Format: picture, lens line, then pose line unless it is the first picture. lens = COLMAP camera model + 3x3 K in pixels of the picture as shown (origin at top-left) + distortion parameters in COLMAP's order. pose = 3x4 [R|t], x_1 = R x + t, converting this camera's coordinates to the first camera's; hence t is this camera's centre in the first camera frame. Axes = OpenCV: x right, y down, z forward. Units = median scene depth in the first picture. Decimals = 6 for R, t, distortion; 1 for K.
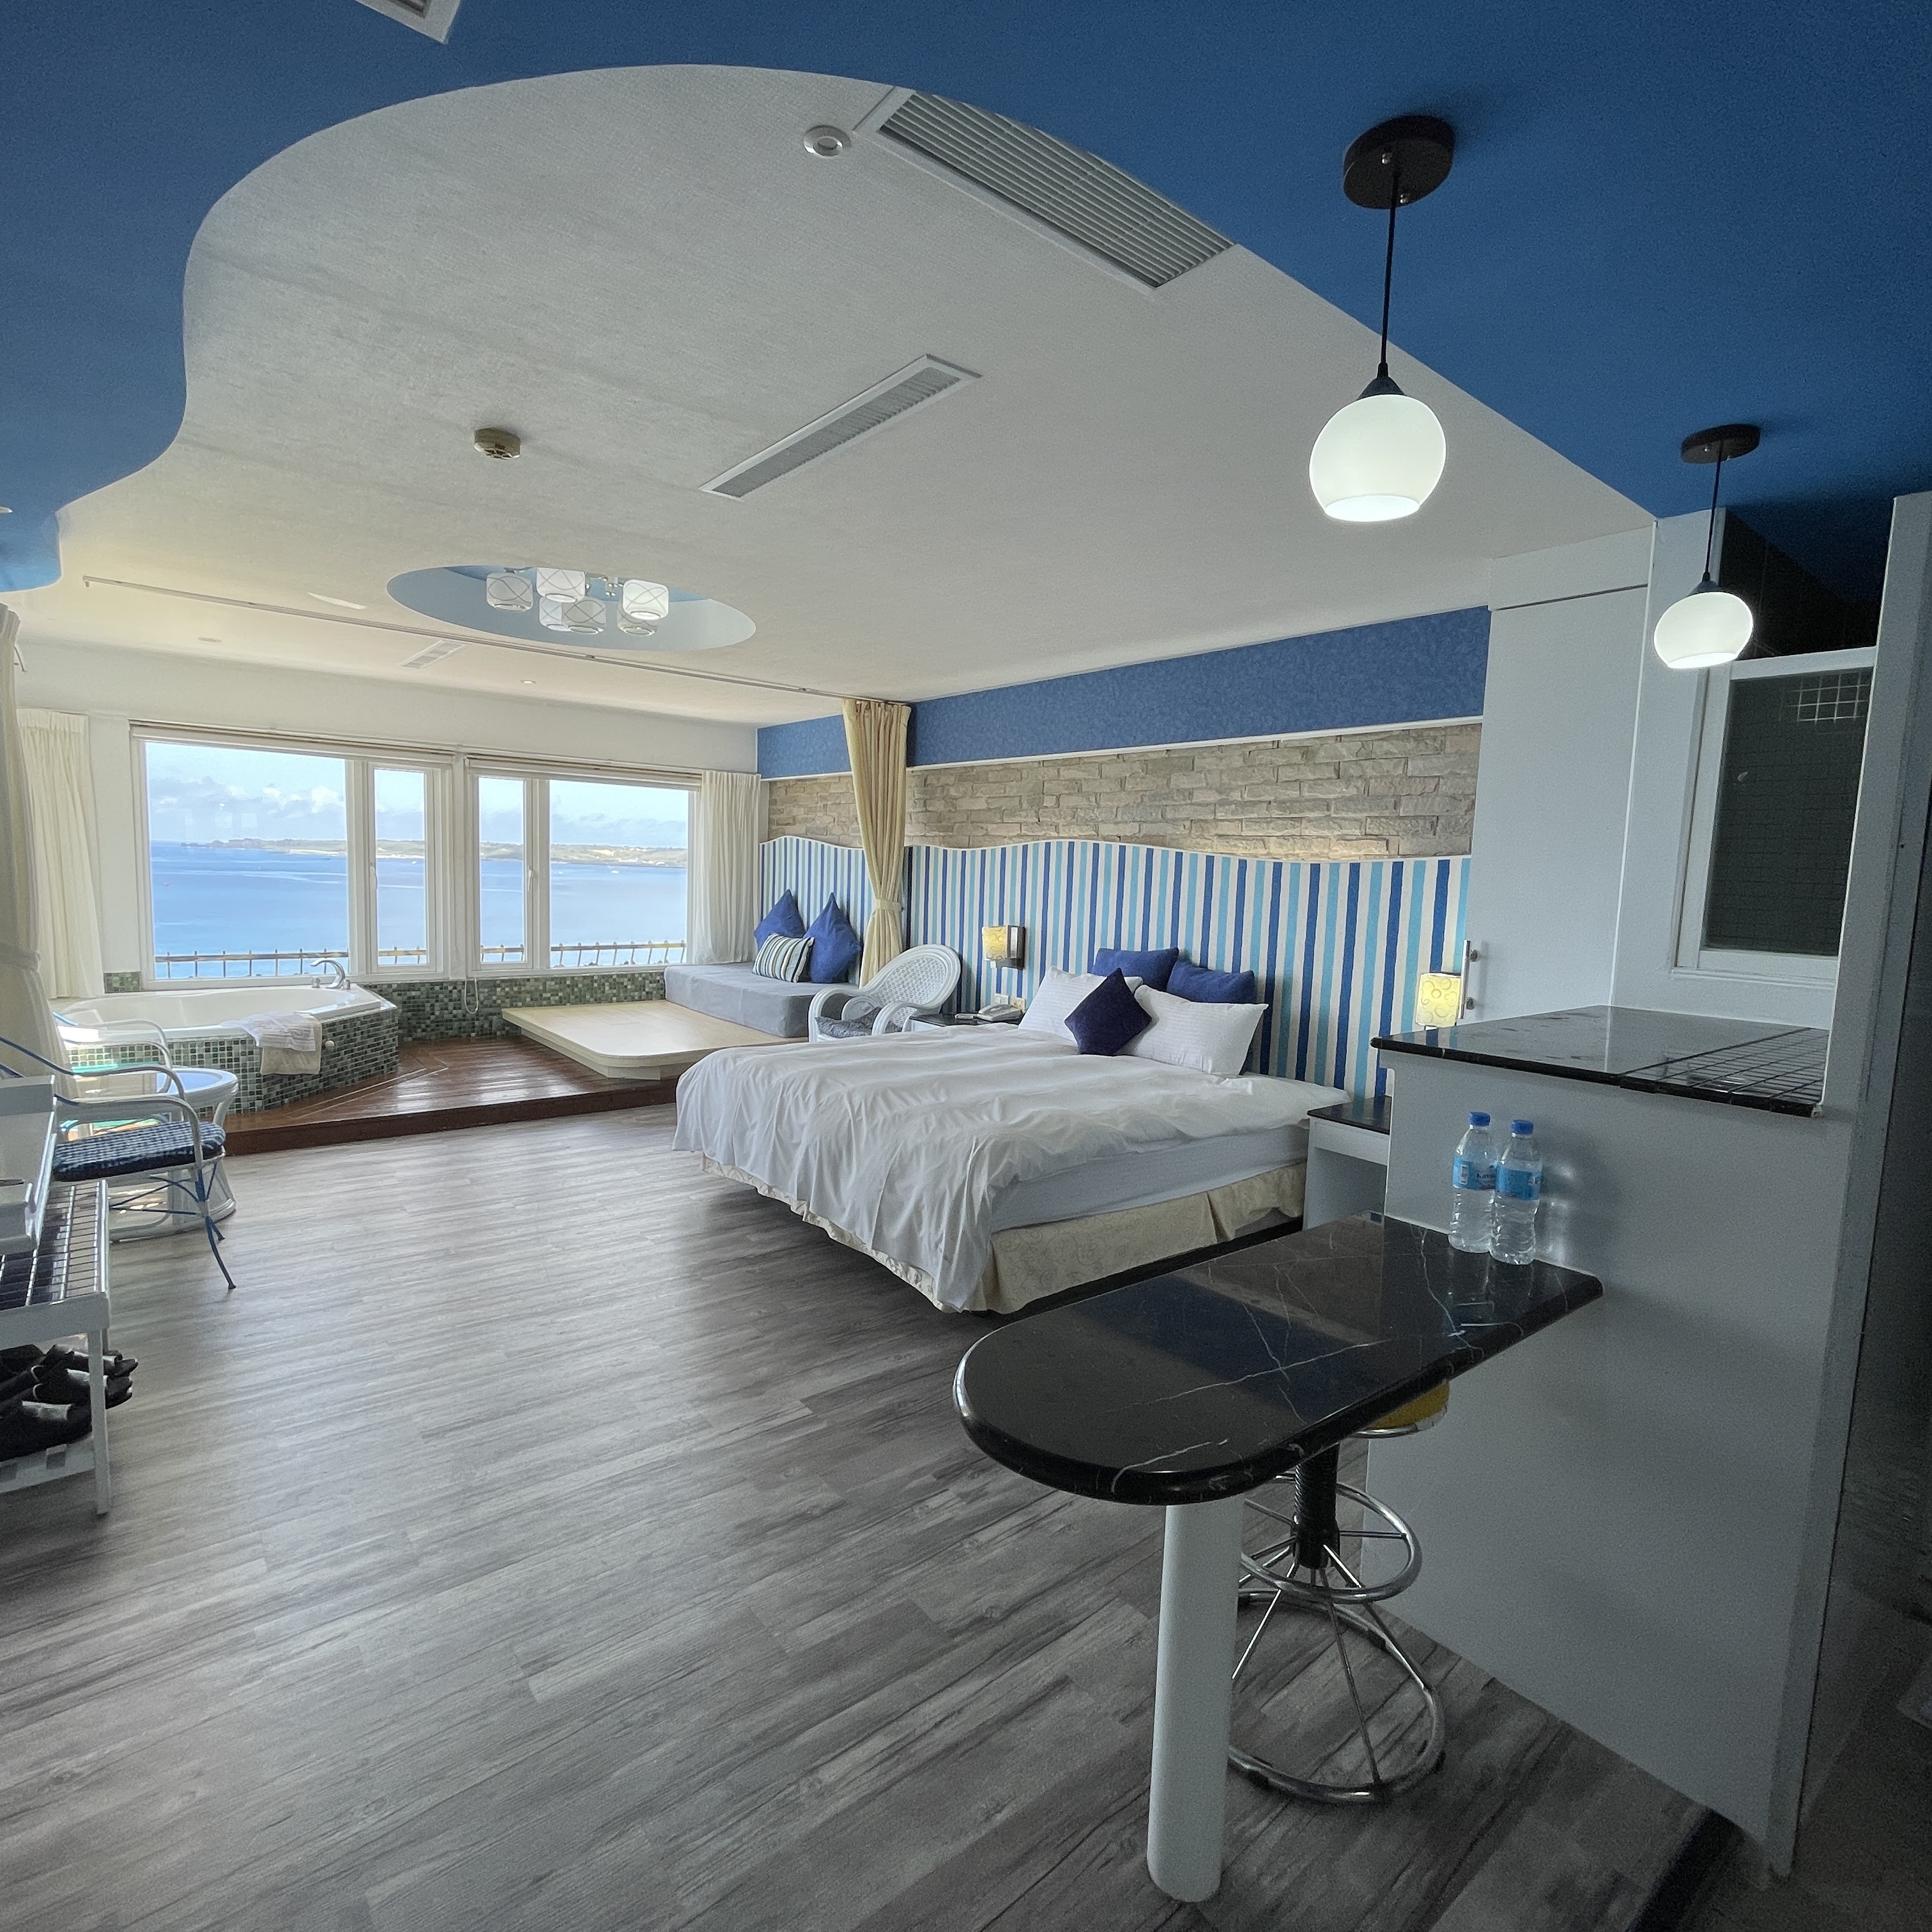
lens RADIAL K [[1047.7, 0, 966.2], [0, 1047.7, 970.0], [0, 0, 1]] dist [-0.044008, -0.000829]
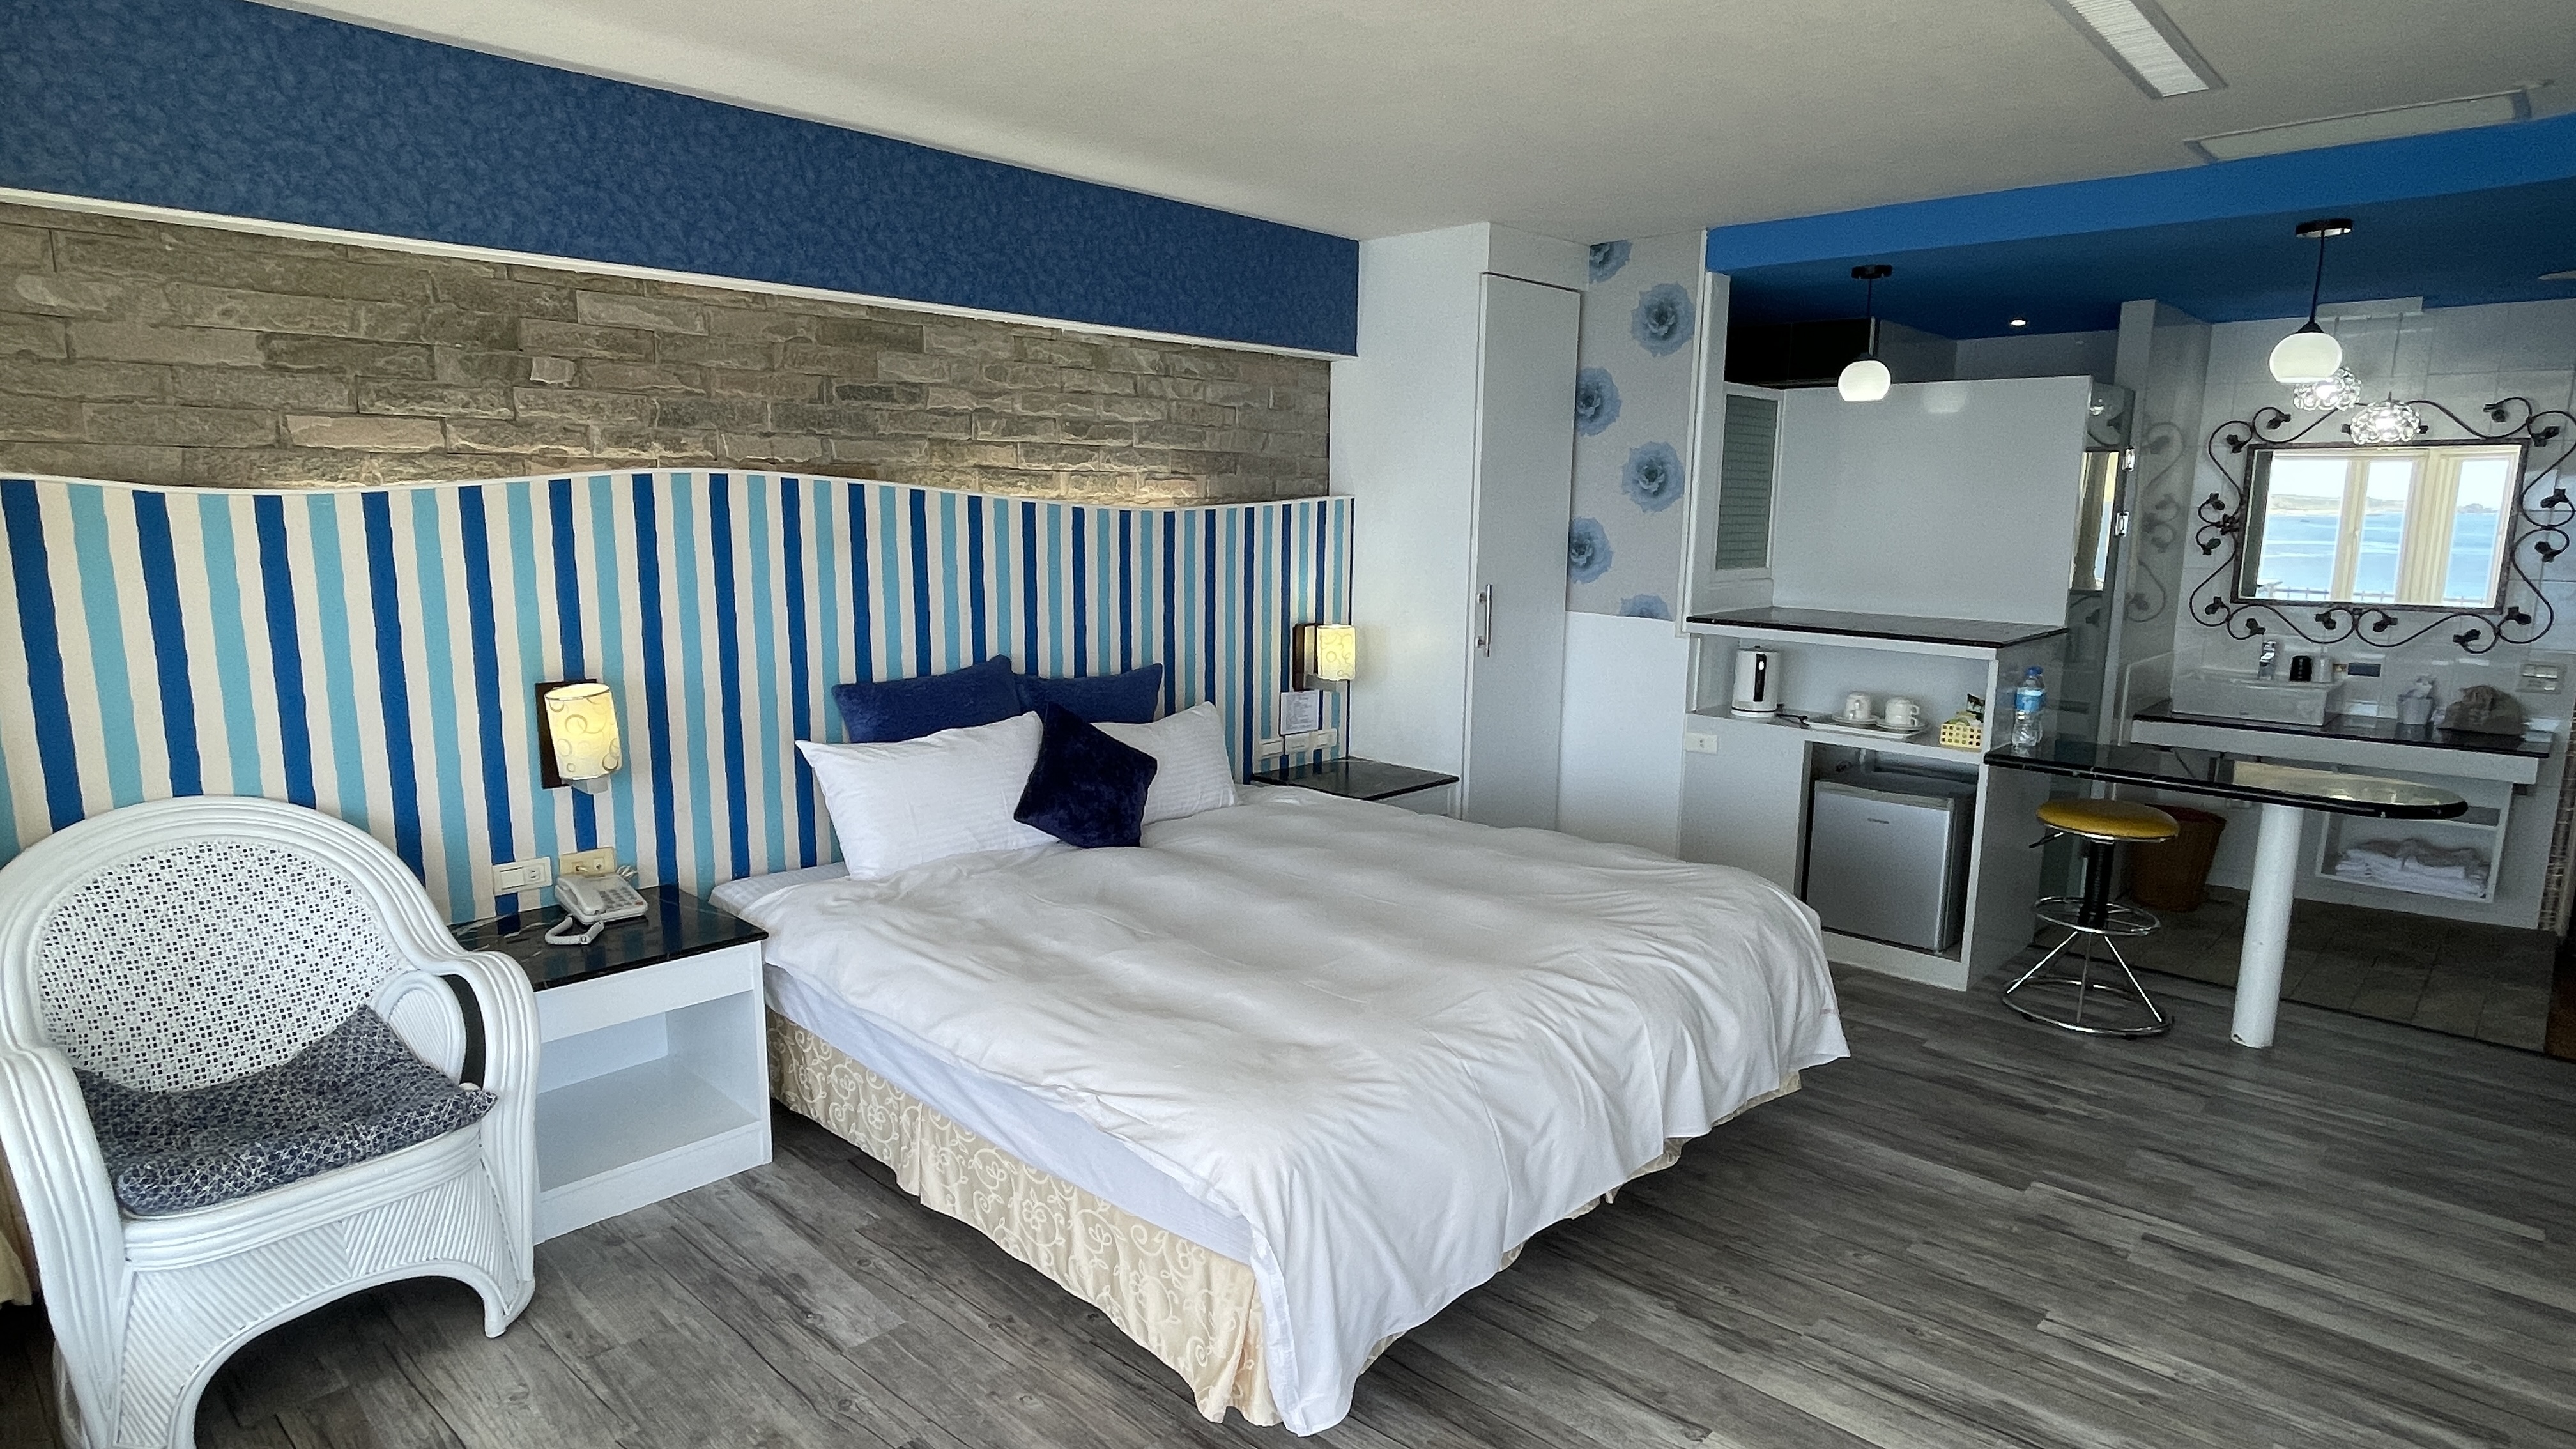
lens RADIAL K [[1349.5, 0, 1288.2], [0, 1349.5, 730.1], [0, 0, 1]] dist [-0.008385, -0.000083]
pose [[-0.133699, -0.196987, 0.971247, -0.641572], [0.080389, 0.974661, 0.208745, -0.139542], [-0.987756, 0.105986, -0.114476, 1.001722]]
